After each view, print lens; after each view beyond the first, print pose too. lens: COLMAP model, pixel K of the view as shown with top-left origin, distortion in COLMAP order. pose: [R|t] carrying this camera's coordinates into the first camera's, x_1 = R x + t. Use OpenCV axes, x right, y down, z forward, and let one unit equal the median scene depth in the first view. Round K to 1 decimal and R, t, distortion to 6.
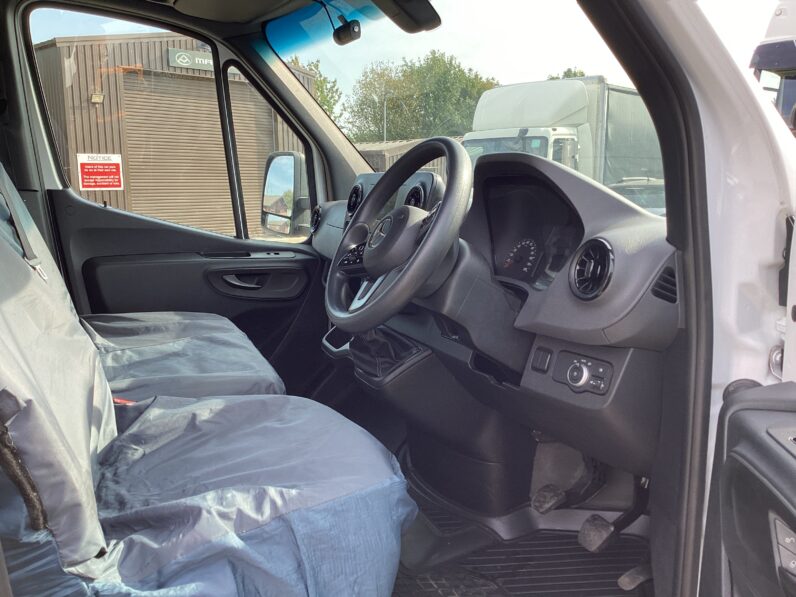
lens RADIAL K [[727.4, 0, 396.2], [0, 727.4, 303.6], [0, 0, 1]] dist [0.045447, 0.000000]
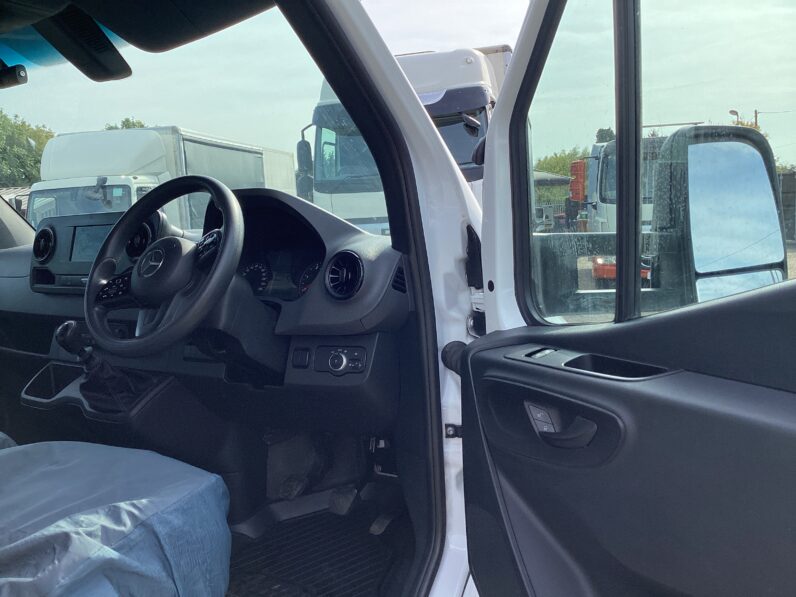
lens RADIAL K [[727.4, 0, 401.9], [0, 727.4, 294.3], [0, 0, 1]] dist [0.045447, 0.000000]
pose [[0.834971, -0.103283, 0.540515, -0.295898], [0.144668, 0.988878, -0.034522, 0.038835], [-0.530938, 0.107020, 0.840626, -0.109581]]
